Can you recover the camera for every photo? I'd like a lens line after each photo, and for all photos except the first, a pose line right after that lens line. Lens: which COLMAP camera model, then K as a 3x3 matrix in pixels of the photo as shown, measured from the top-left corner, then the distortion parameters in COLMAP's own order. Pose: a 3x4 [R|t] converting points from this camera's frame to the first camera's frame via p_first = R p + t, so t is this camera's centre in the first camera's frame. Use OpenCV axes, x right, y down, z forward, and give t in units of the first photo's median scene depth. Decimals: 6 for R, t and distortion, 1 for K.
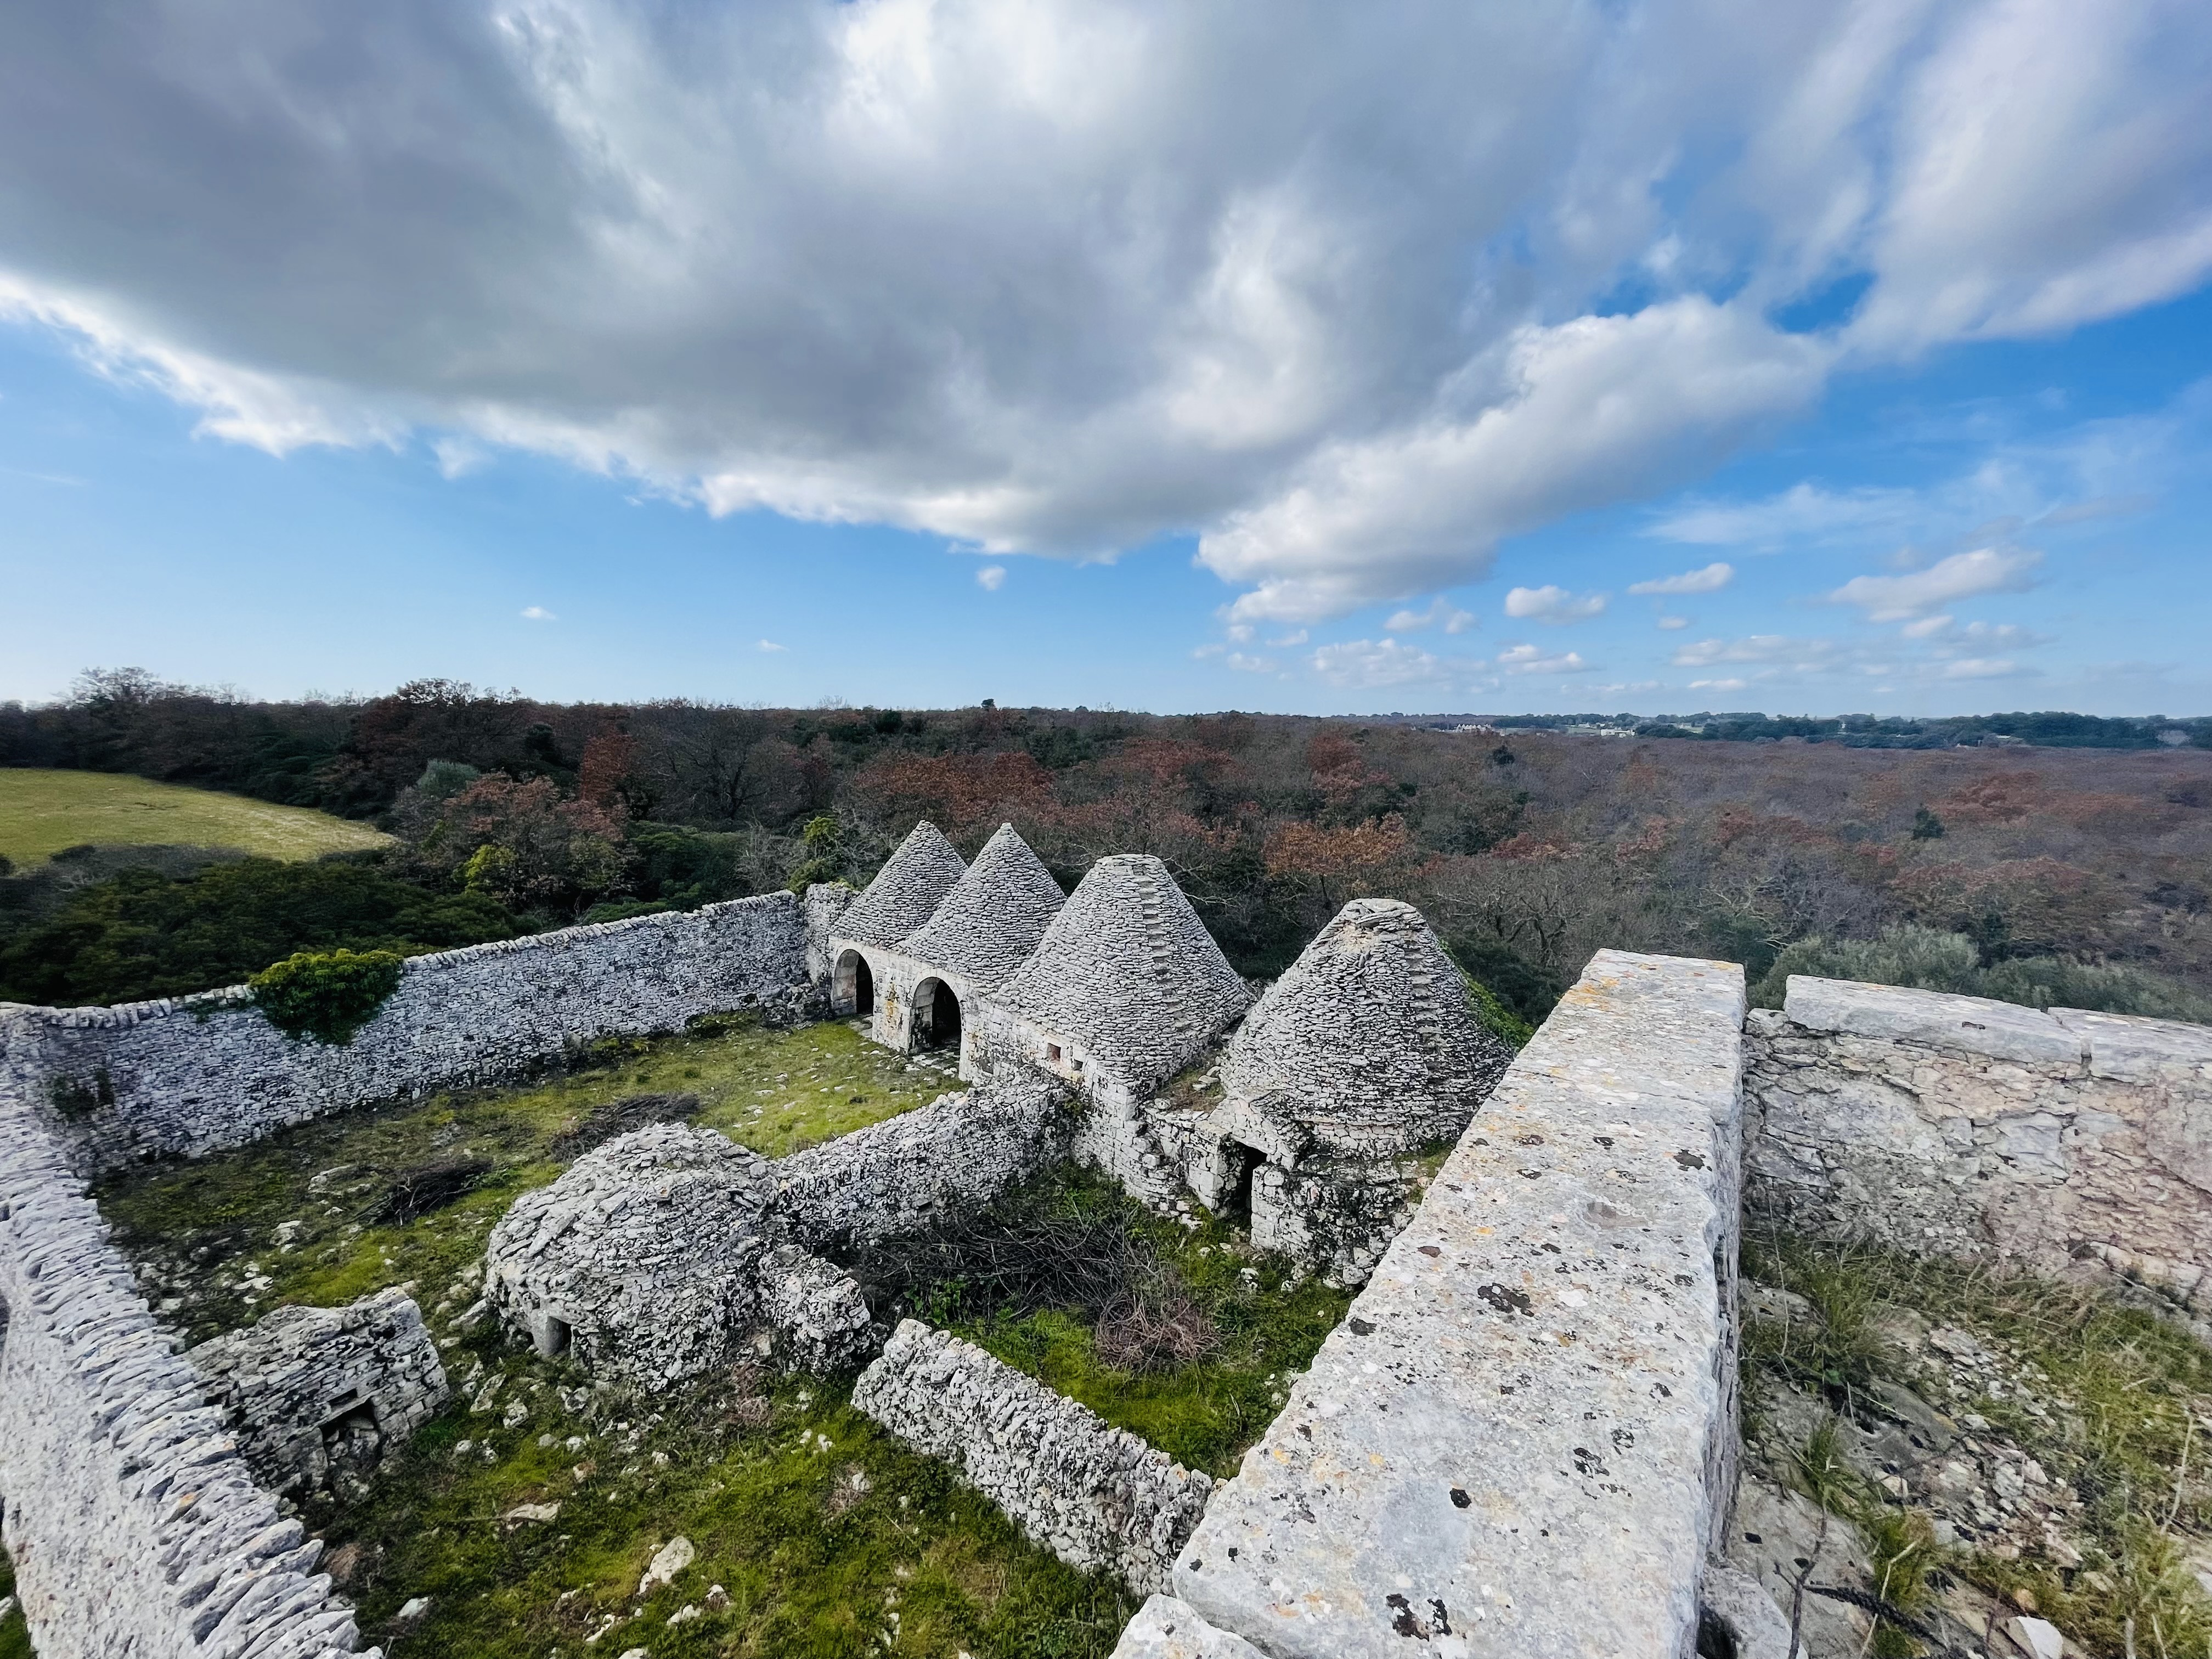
lens RADIAL K [[892.1, 0, 1104.1], [0, 892.1, 821.2], [0, 0, 1]] dist [-0.003967, -0.000232]
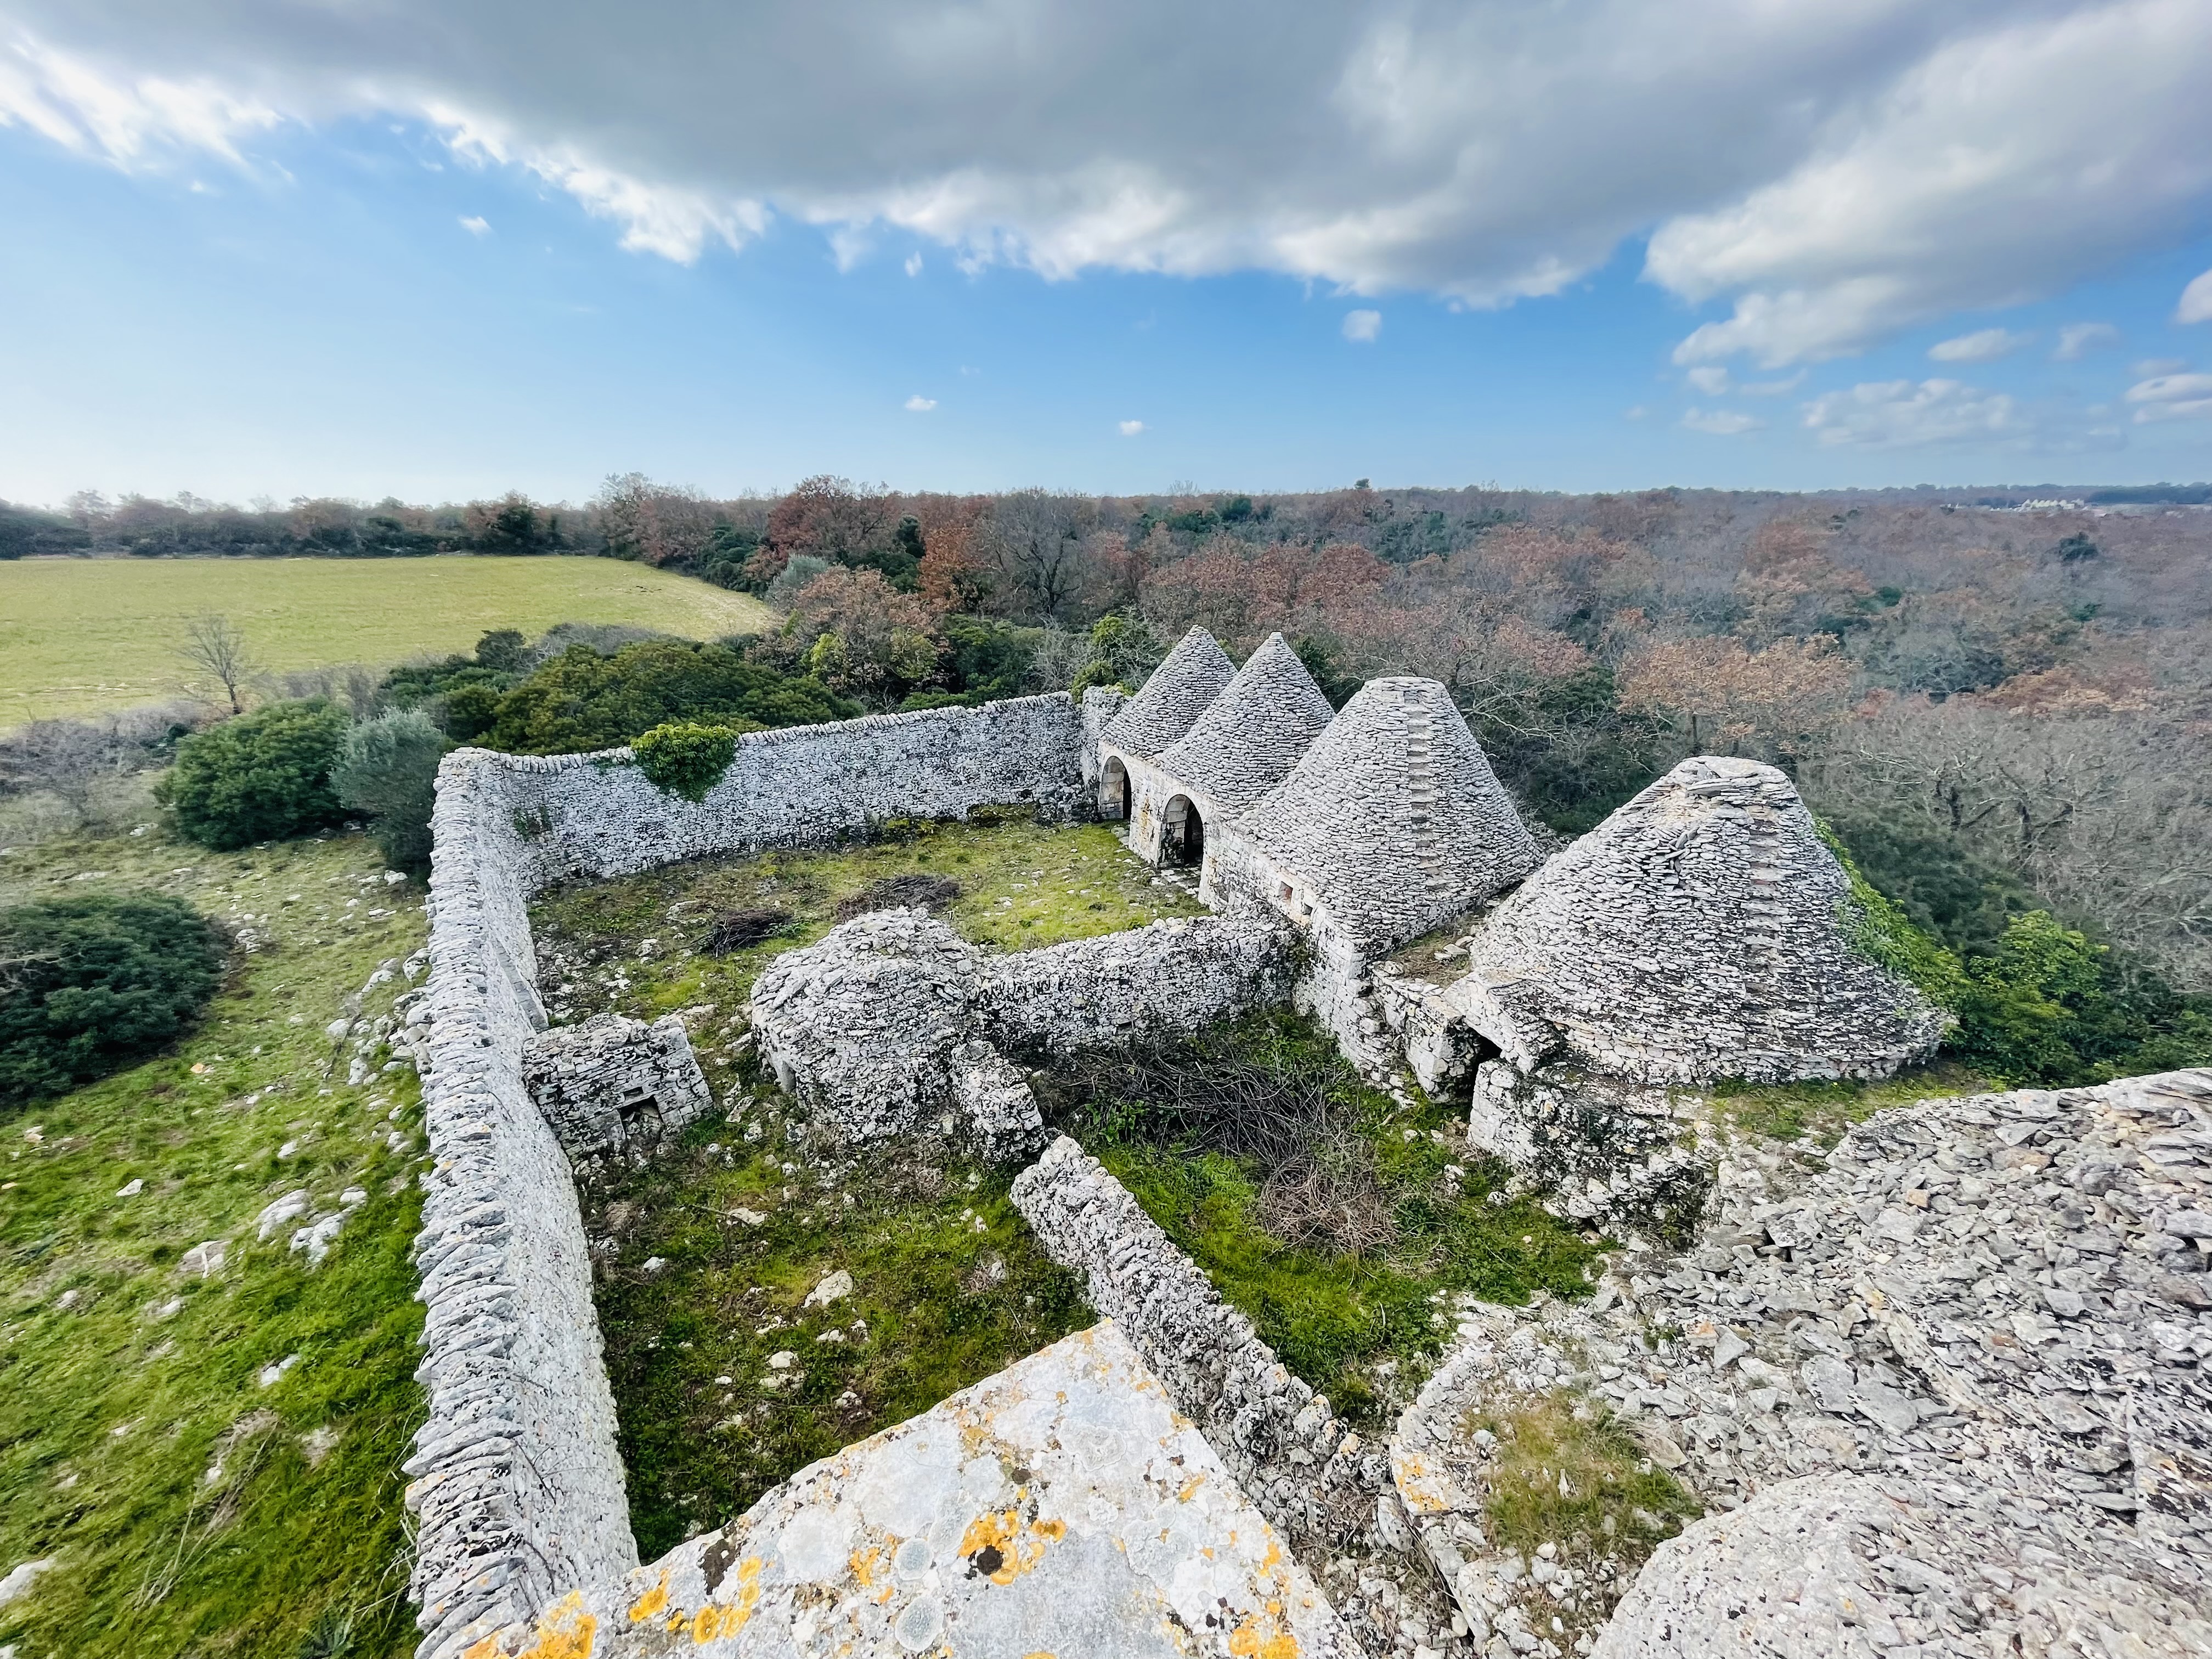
lens RADIAL K [[892.1, 0, 1104.1], [0, 892.1, 821.2], [0, 0, 1]] dist [-0.003967, -0.000232]
pose [[0.921898, 0.115042, -0.369959, 0.122005], [-0.028437, 0.972414, 0.231520, -0.023362], [0.386388, -0.202917, 0.899738, 0.133762]]
